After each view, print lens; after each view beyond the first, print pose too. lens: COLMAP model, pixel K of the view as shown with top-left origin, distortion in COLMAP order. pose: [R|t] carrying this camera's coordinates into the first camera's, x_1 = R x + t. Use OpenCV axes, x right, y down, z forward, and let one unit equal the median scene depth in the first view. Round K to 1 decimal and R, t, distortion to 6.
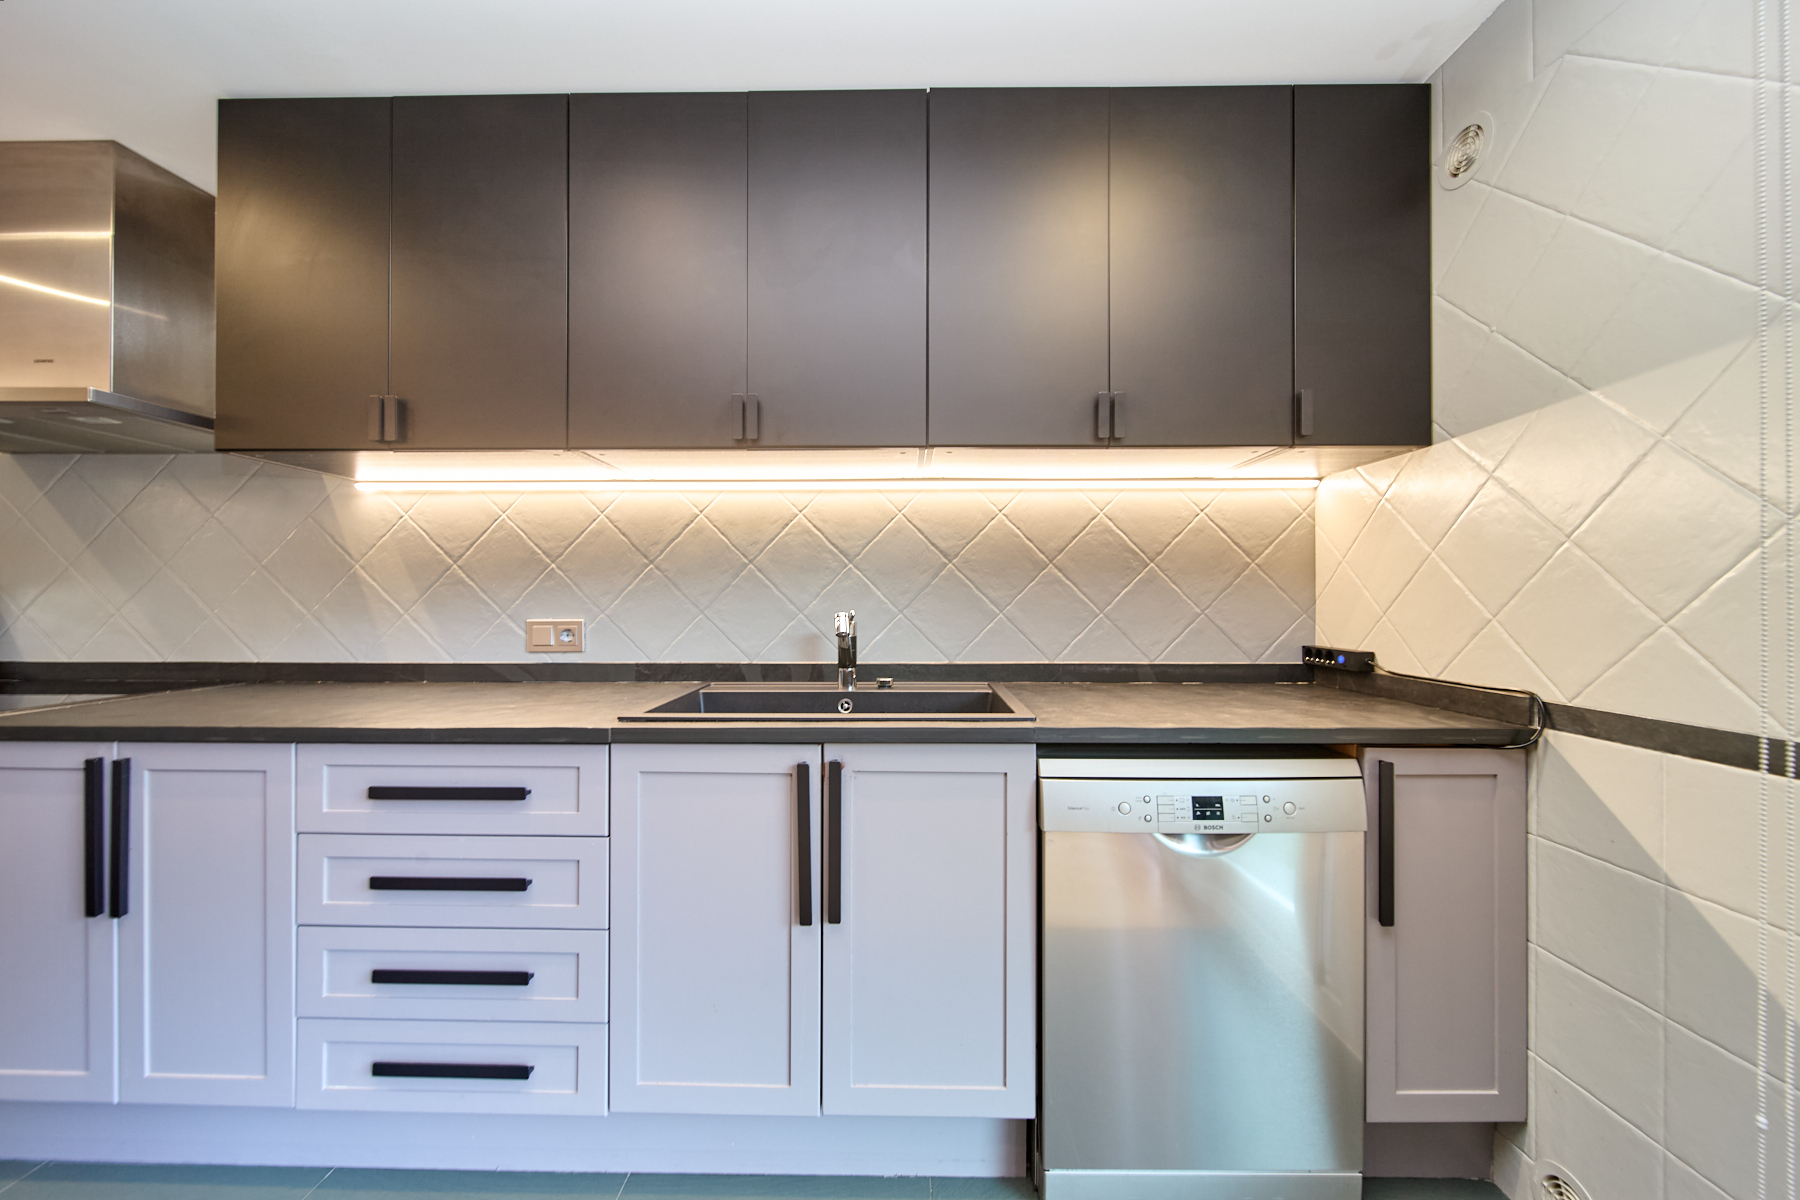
lens RADIAL K [[635.9, 0, 900.0], [0, 635.9, 600.0], [0, 0, 1]] dist [-0.000751, -0.000098]
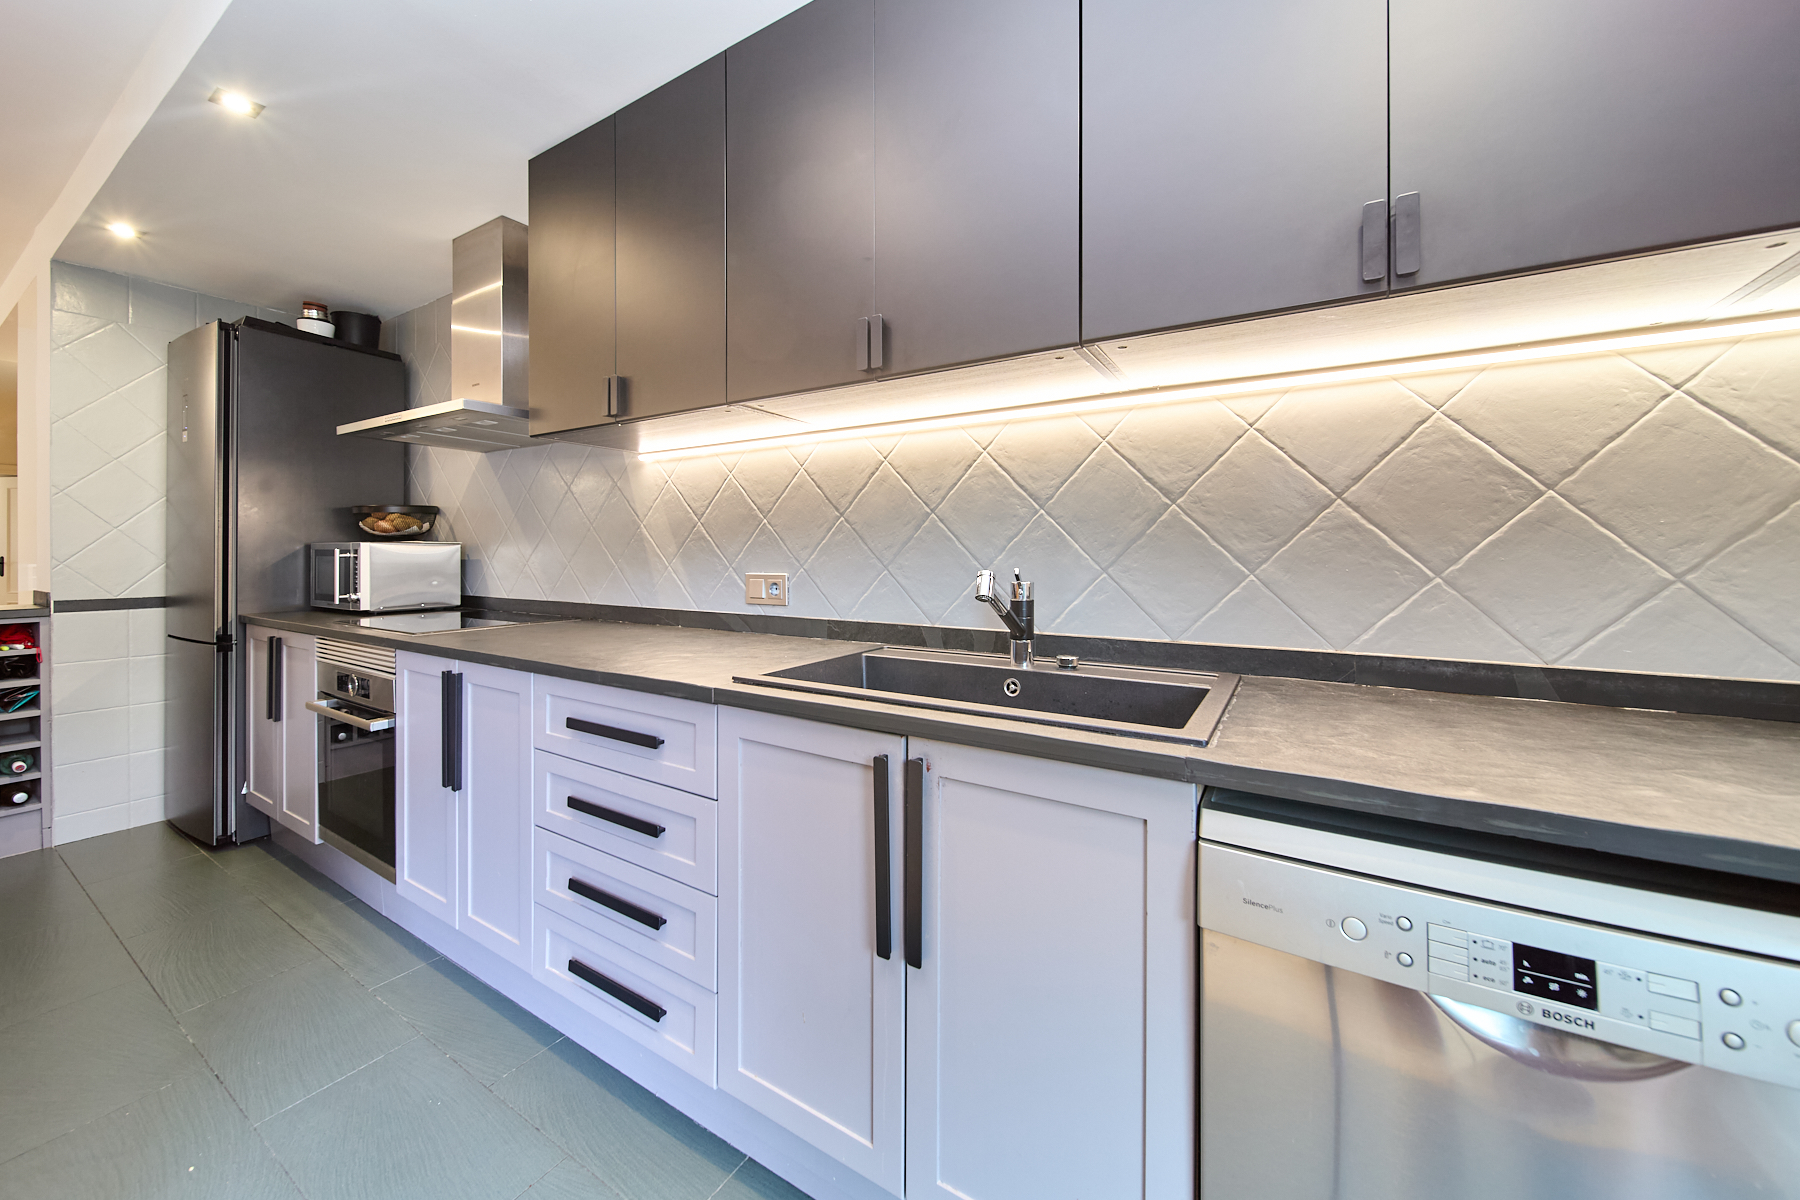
lens RADIAL K [[663.6, 0, 903.6], [0, 663.6, 559.4], [0, 0, 1]] dist [-0.001035, -0.000178]
pose [[0.860651, 0.004992, -0.509171, 0.211596], [-0.001828, 0.999976, 0.006714, 0.000703], [0.509192, -0.004847, 0.860639, 0.205560]]
